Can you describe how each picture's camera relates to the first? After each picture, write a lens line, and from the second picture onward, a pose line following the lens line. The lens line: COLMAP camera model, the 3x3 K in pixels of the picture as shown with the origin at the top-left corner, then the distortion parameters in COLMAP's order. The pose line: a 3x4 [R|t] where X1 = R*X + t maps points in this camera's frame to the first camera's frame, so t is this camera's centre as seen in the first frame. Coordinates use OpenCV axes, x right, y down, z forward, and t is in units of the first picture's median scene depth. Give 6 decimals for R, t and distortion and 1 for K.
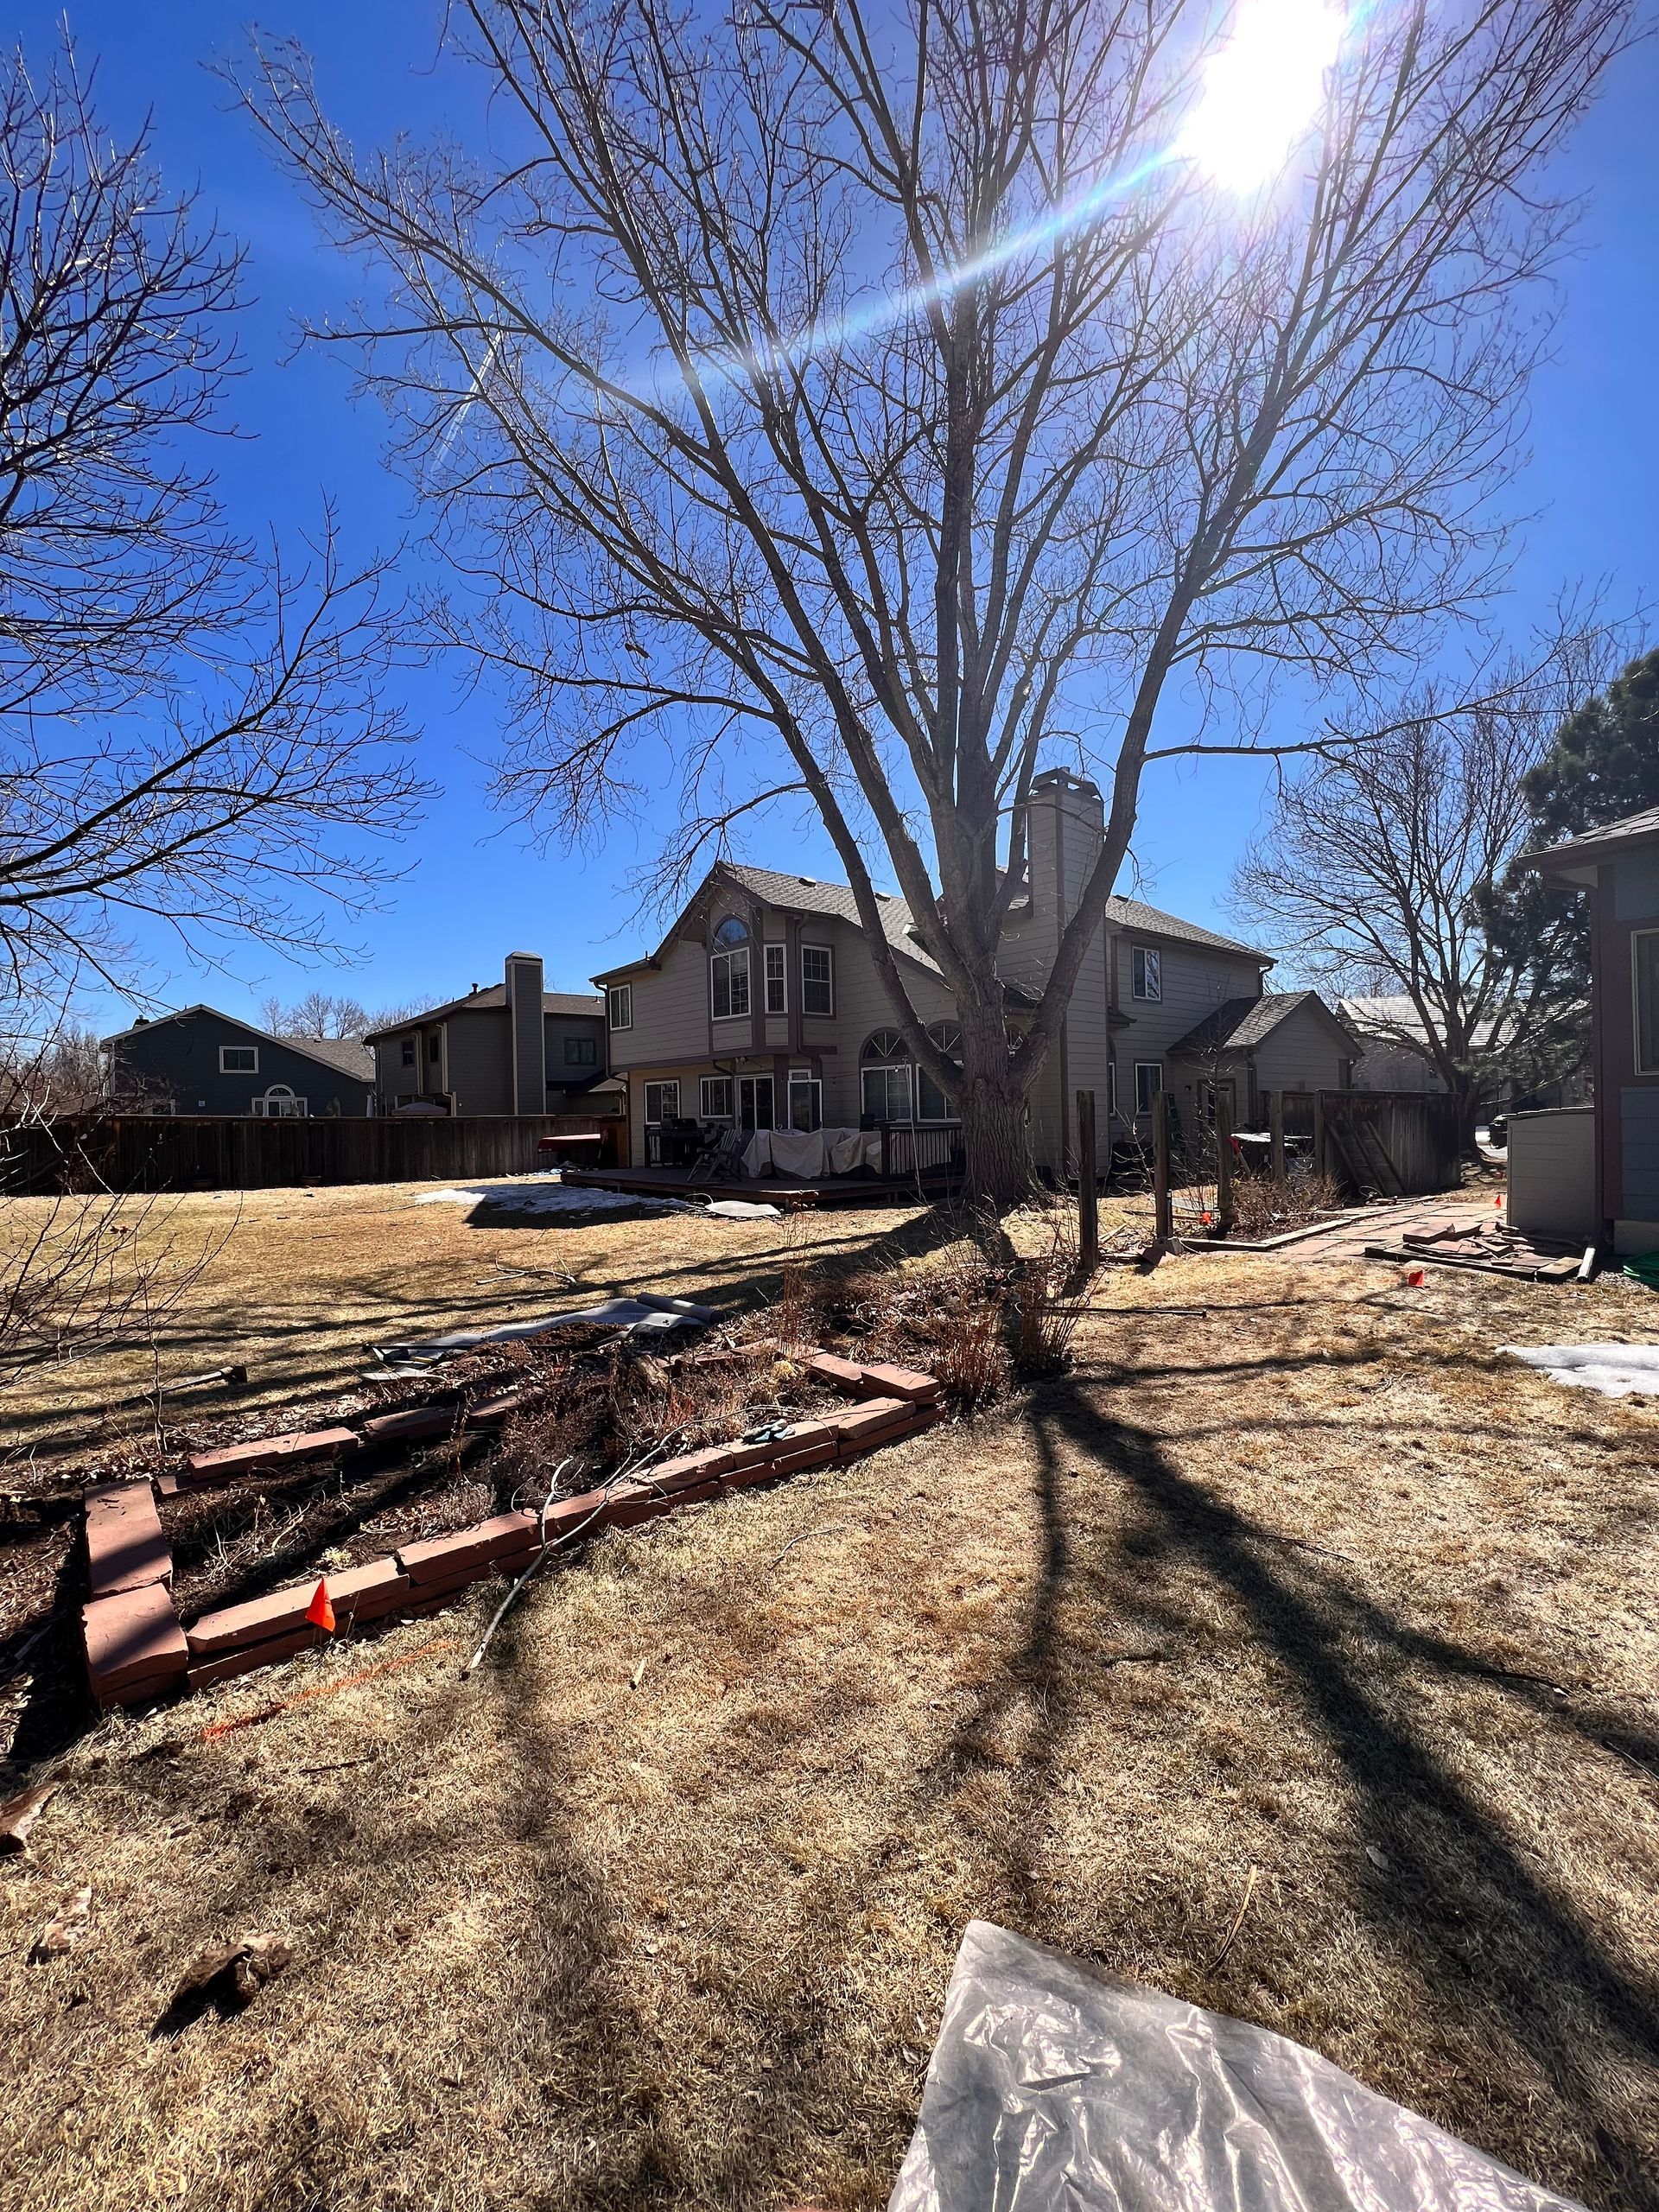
lens RADIAL K [[885.1, 0, 827.2], [0, 885.1, 1107.8], [0, 0, 1]] dist [0.000800, -0.000008]
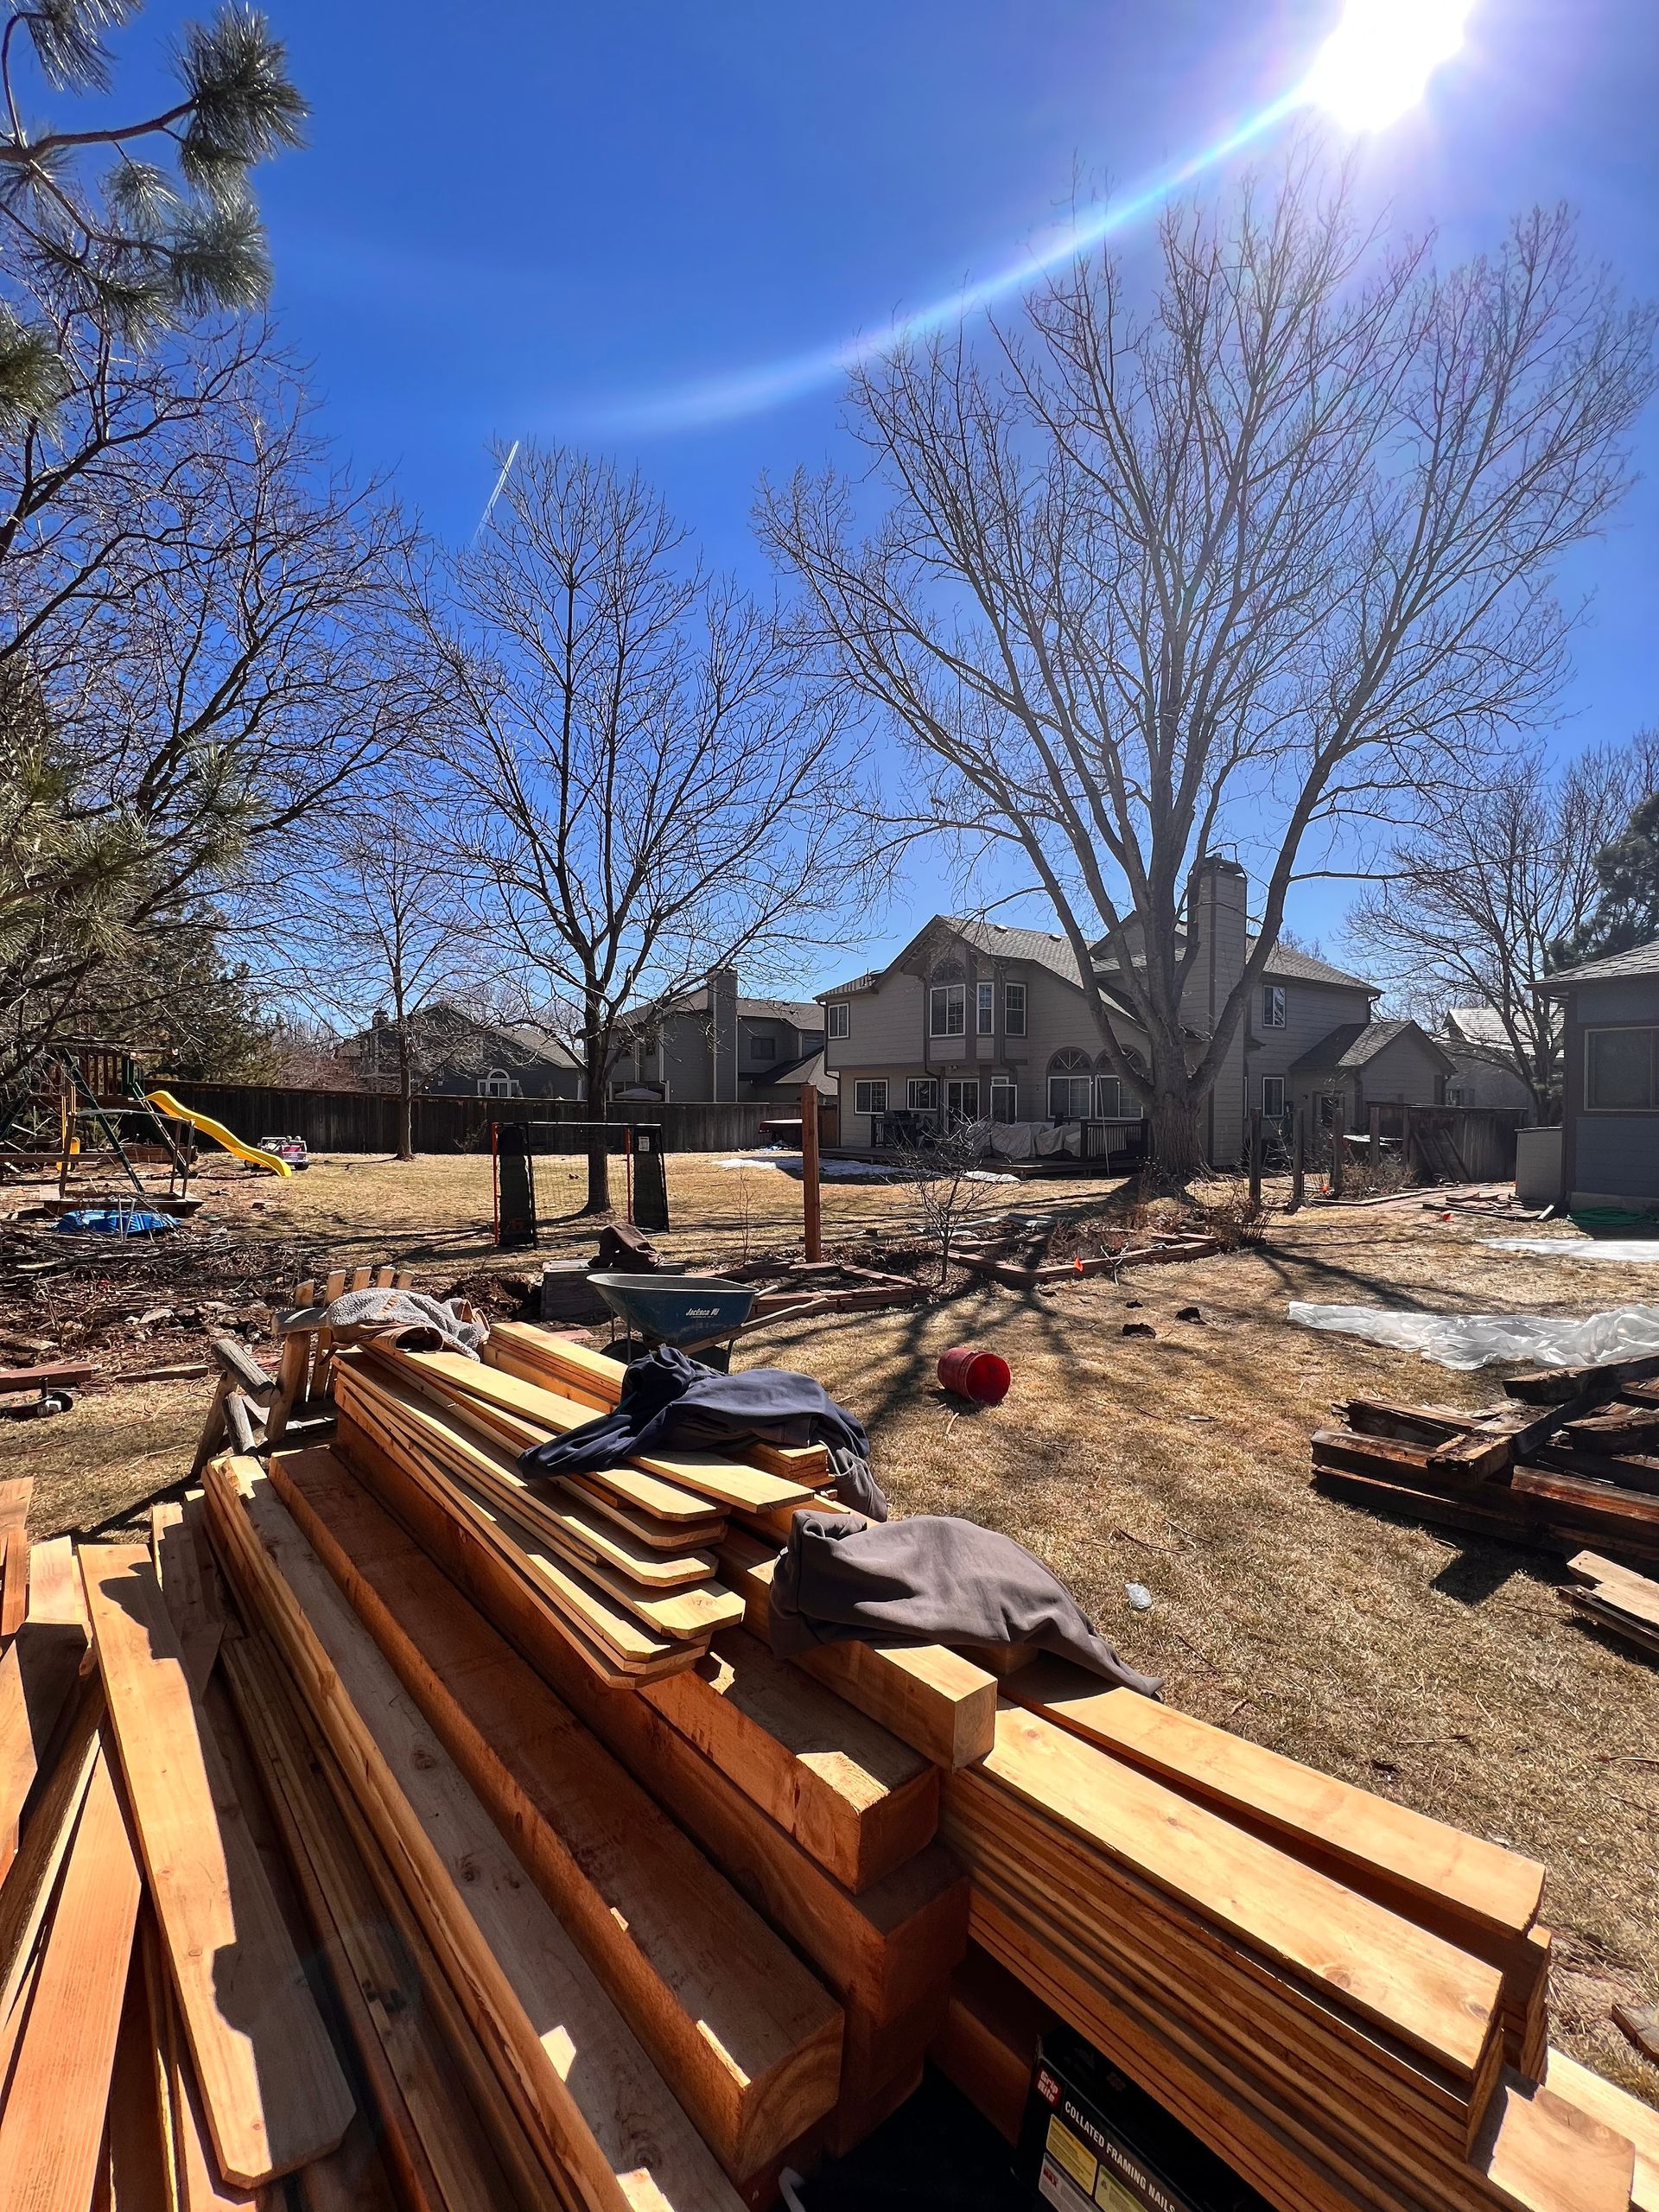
lens RADIAL K [[885.1, 0, 825.0], [0, 885.1, 1108.5], [0, 0, 1]] dist [-0.000245, 0.000661]
pose [[0.995263, 0.026733, -0.093476, -0.191295], [-0.025100, 0.999512, 0.018603, -0.015375], [0.093928, -0.016169, 0.995448, -0.395654]]
